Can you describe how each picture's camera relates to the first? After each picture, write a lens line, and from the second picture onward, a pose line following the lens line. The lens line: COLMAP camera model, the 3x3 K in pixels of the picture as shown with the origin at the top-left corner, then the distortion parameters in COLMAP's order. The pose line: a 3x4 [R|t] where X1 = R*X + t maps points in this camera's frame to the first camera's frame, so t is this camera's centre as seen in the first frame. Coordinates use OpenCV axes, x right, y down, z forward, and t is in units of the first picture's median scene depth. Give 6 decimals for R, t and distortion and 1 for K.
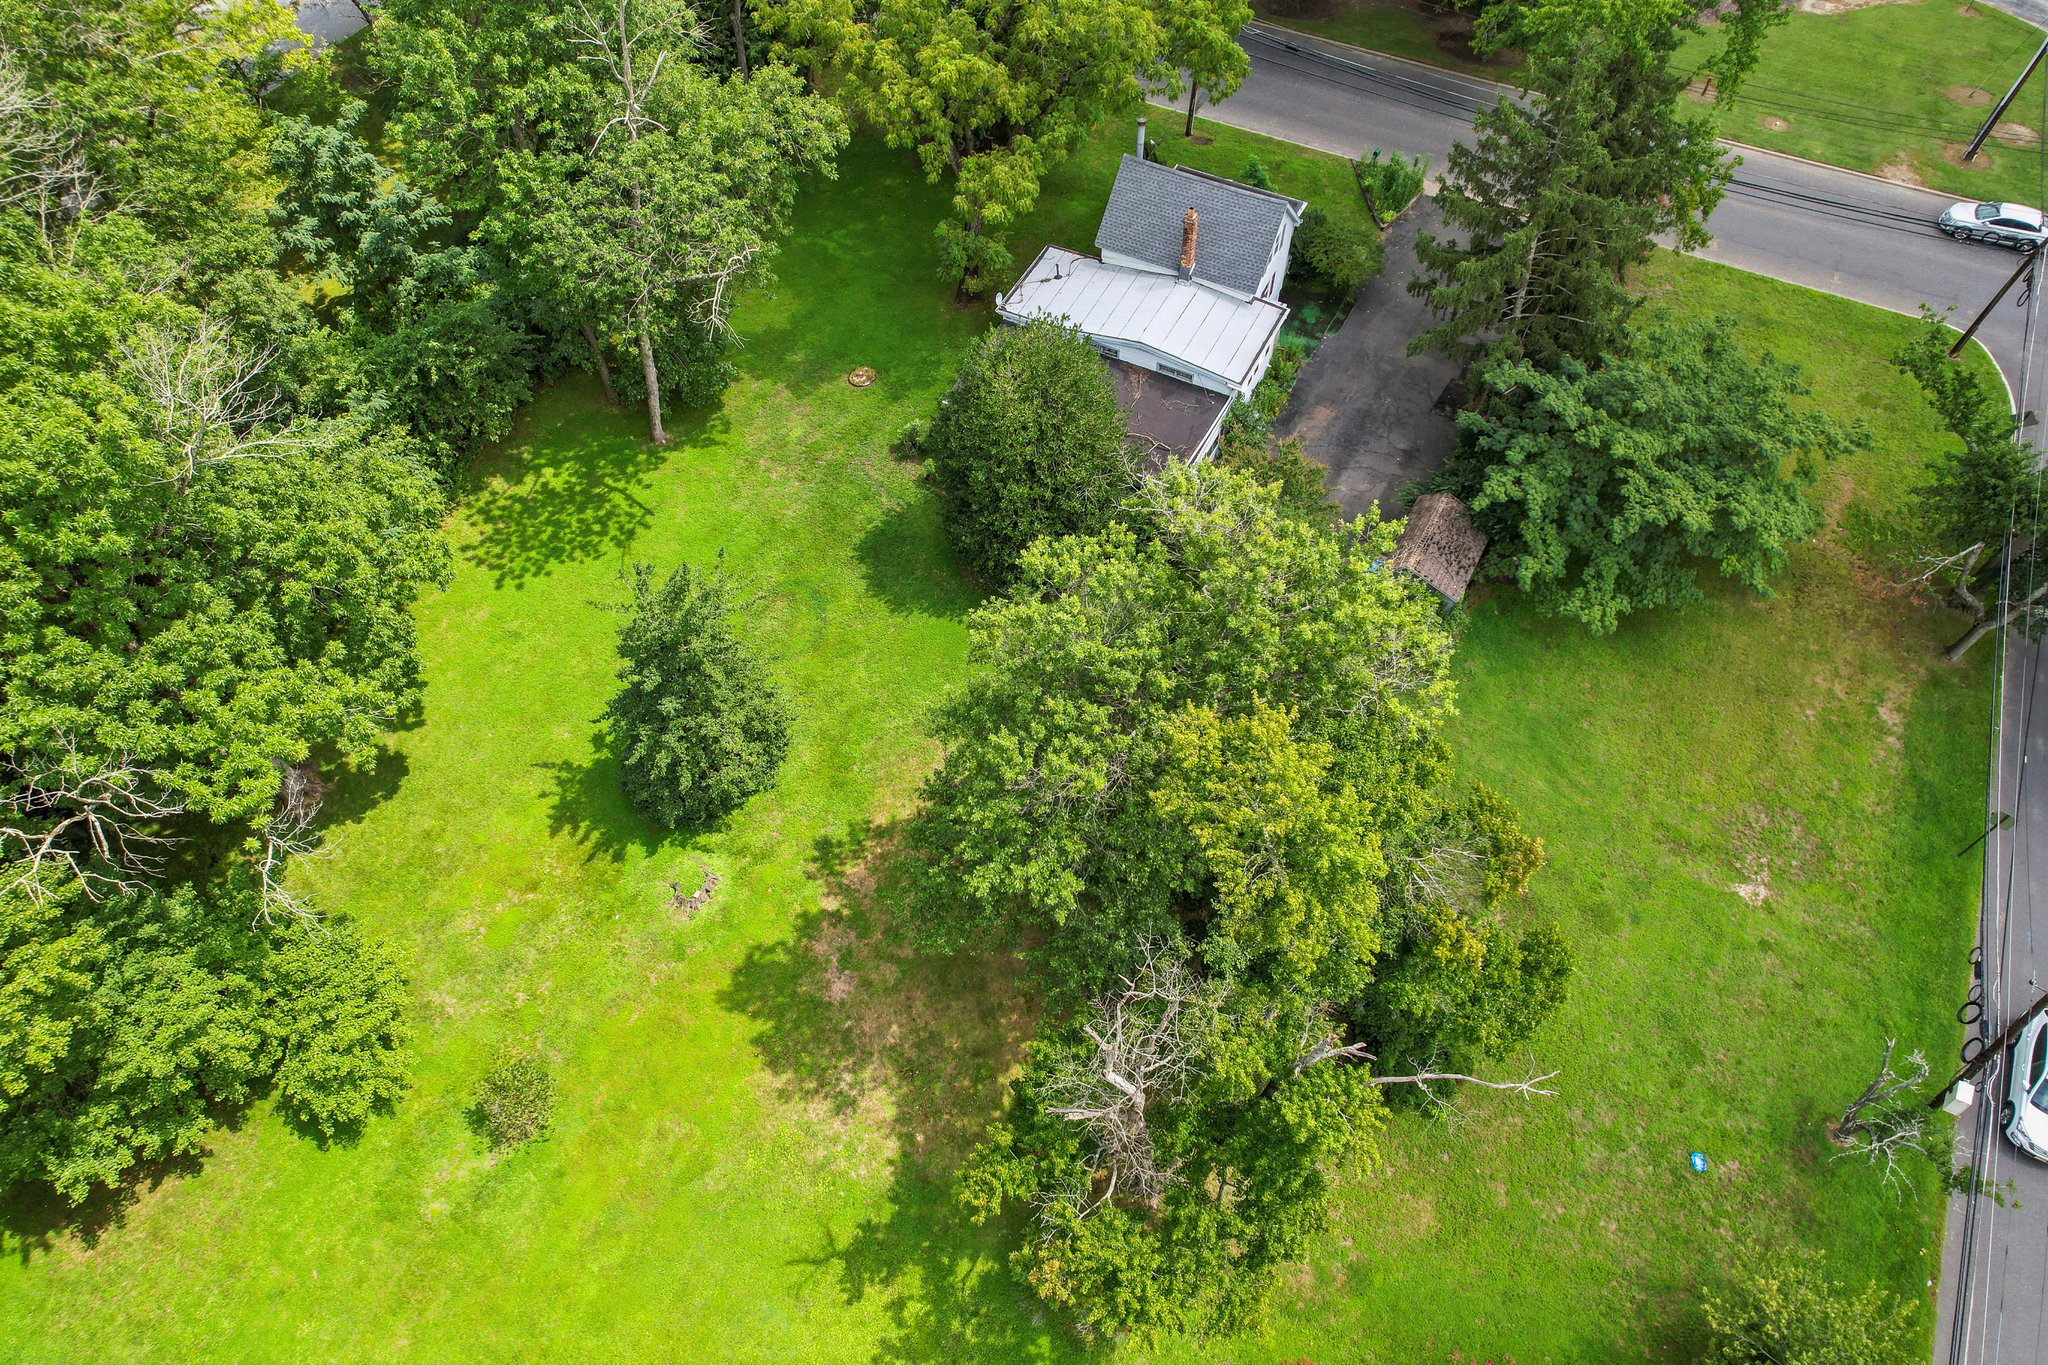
lens RADIAL K [[1320.4, 0, 1019.6], [0, 1320.4, 673.5], [0, 0, 1]] dist [-0.075756, 0.066563]
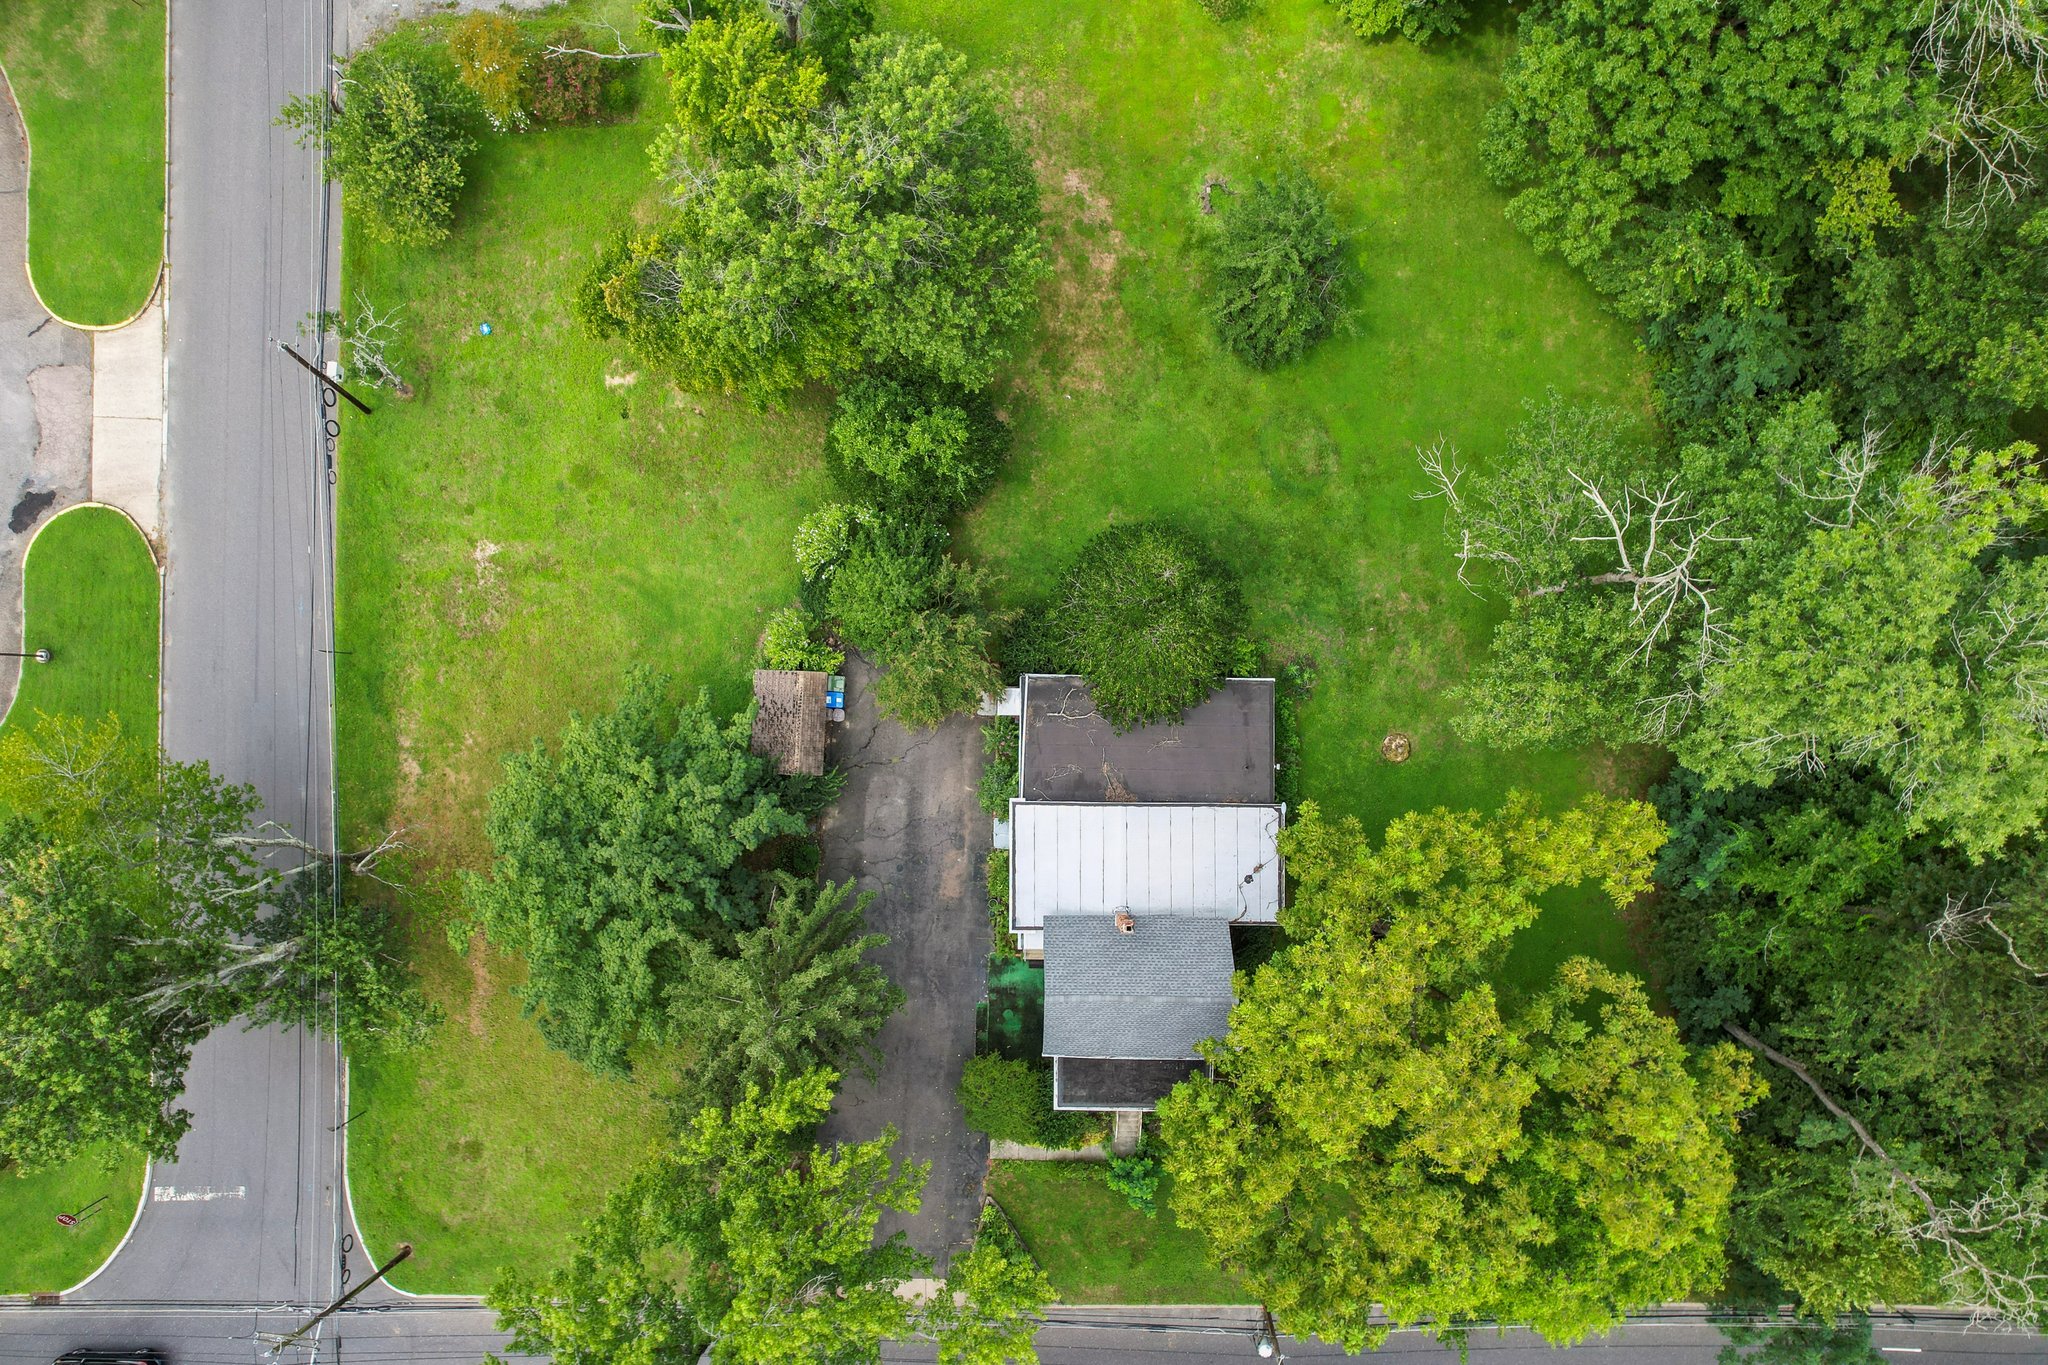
lens RADIAL K [[1293.2, 0, 996.2], [0, 1293.2, 690.0], [0, 0, 1]] dist [-0.073610, 0.064911]
pose [[-0.890766, 0.453790, 0.024714, 0.134882], [-0.358690, -0.735399, 0.574917, -0.850428], [0.279066, 0.503252, 0.817838, 0.154600]]
